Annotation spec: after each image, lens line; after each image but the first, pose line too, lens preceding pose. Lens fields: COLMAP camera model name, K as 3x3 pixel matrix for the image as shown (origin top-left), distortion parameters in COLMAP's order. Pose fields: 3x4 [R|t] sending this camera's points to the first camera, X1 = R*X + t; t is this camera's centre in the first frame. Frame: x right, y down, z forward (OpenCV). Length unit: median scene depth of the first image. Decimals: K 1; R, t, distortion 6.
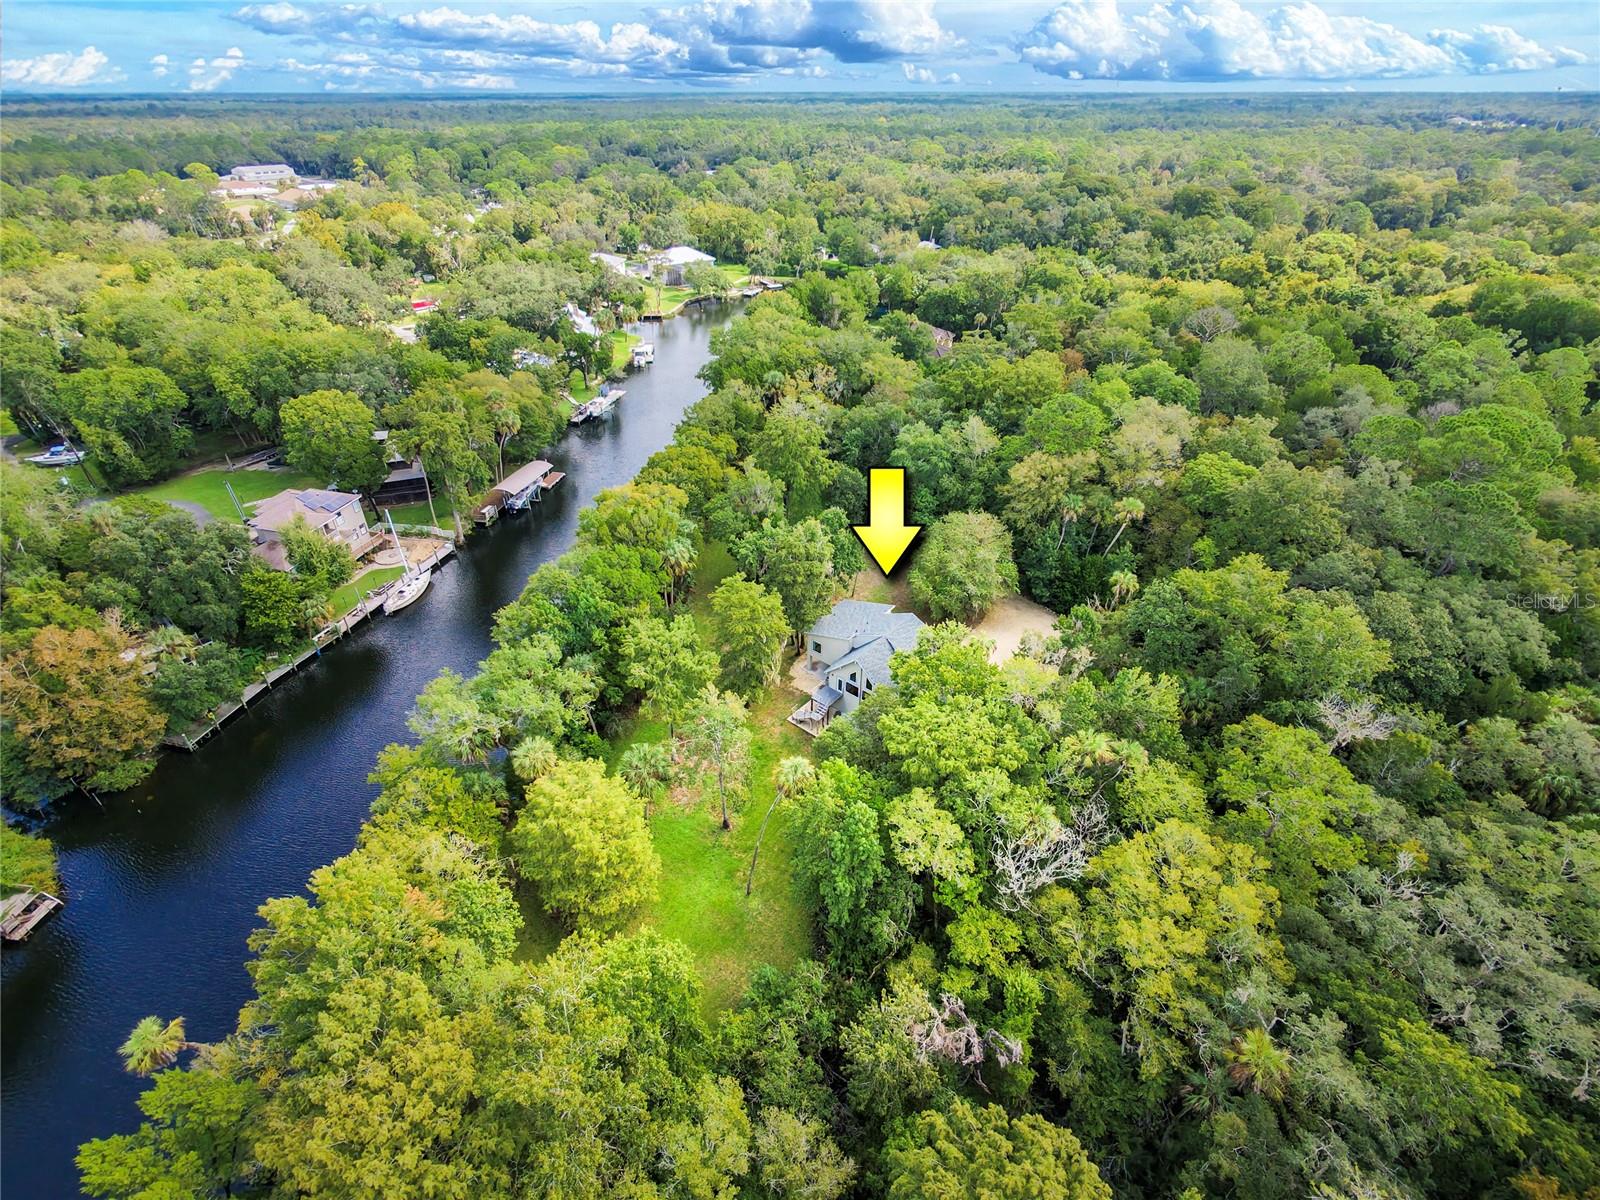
lens RADIAL K [[746.9, 0, 801.7], [0, 746.9, 600.8], [0, 0, 1]] dist [0.004709, 0.000357]
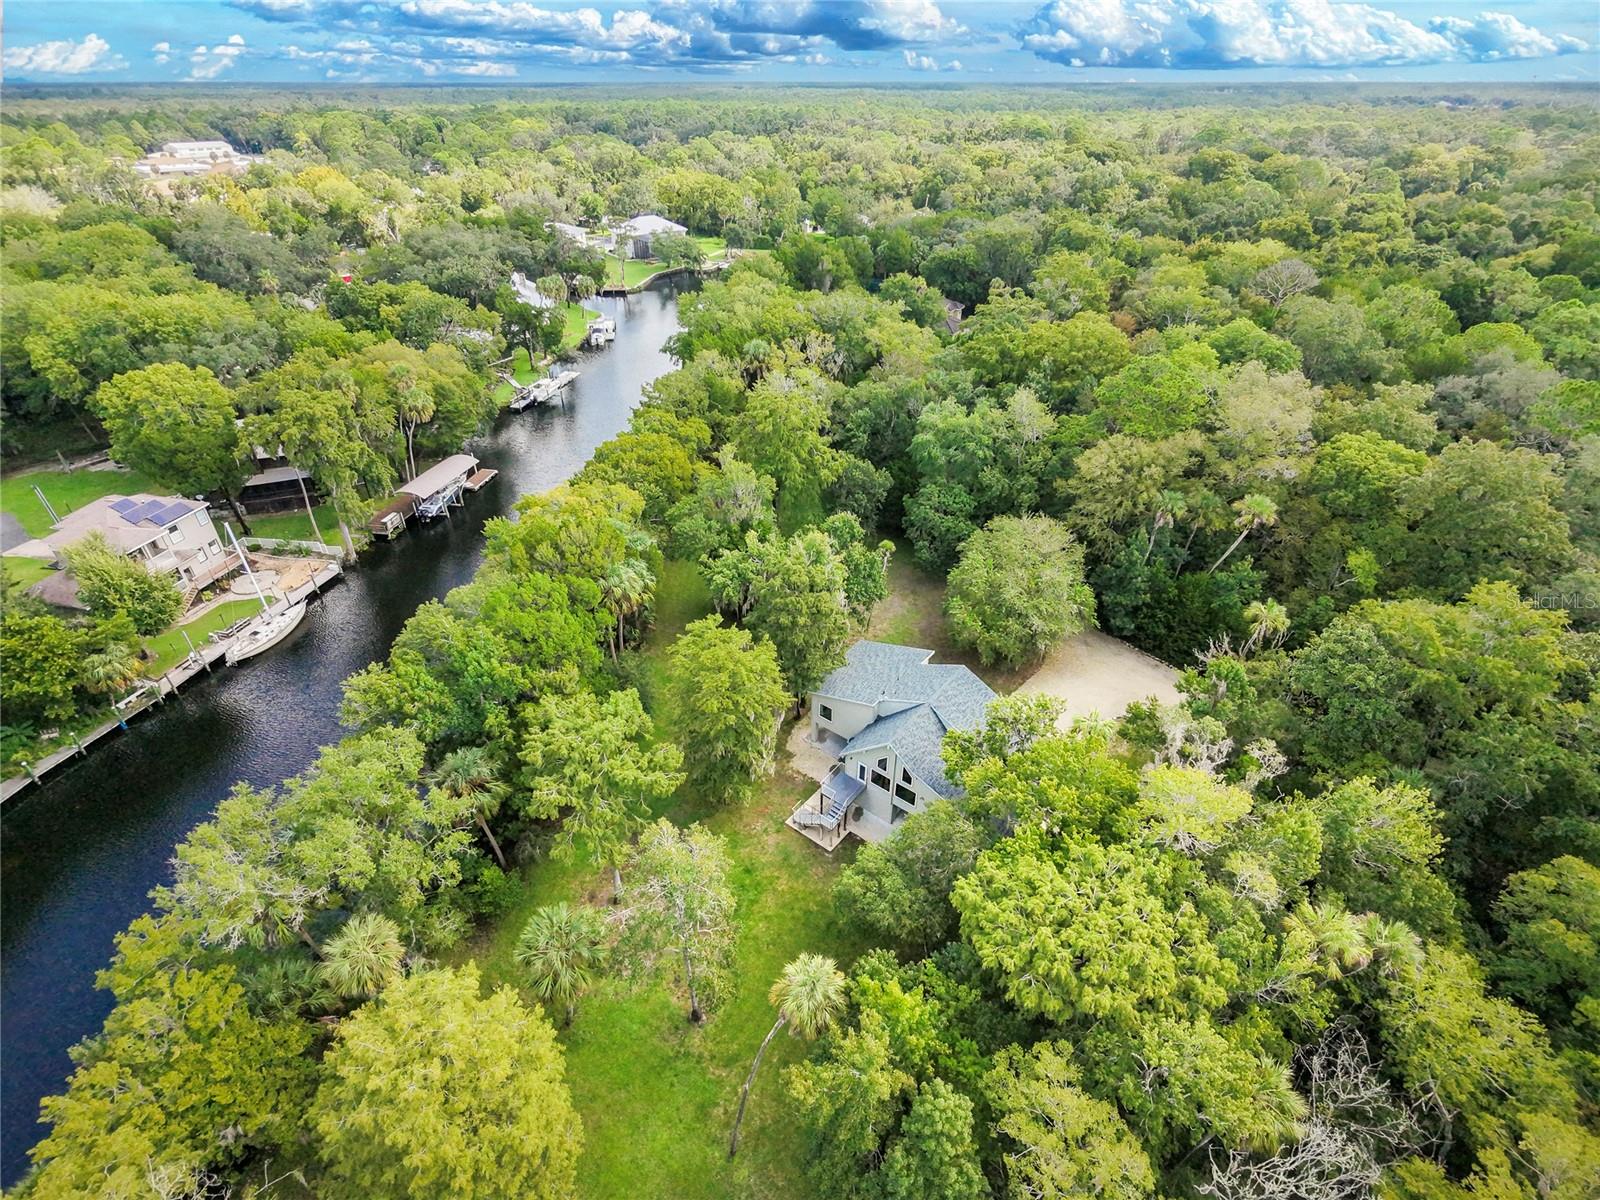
lens RADIAL K [[746.9, 0, 797.9], [0, 746.9, 598.5], [0, 0, 1]] dist [0.004709, 0.000357]
pose [[0.999732, -0.013841, 0.018536, -0.014755], [0.013797, 0.999902, 0.002503, -0.040264], [-0.018569, -0.002247, 0.999825, 0.249606]]
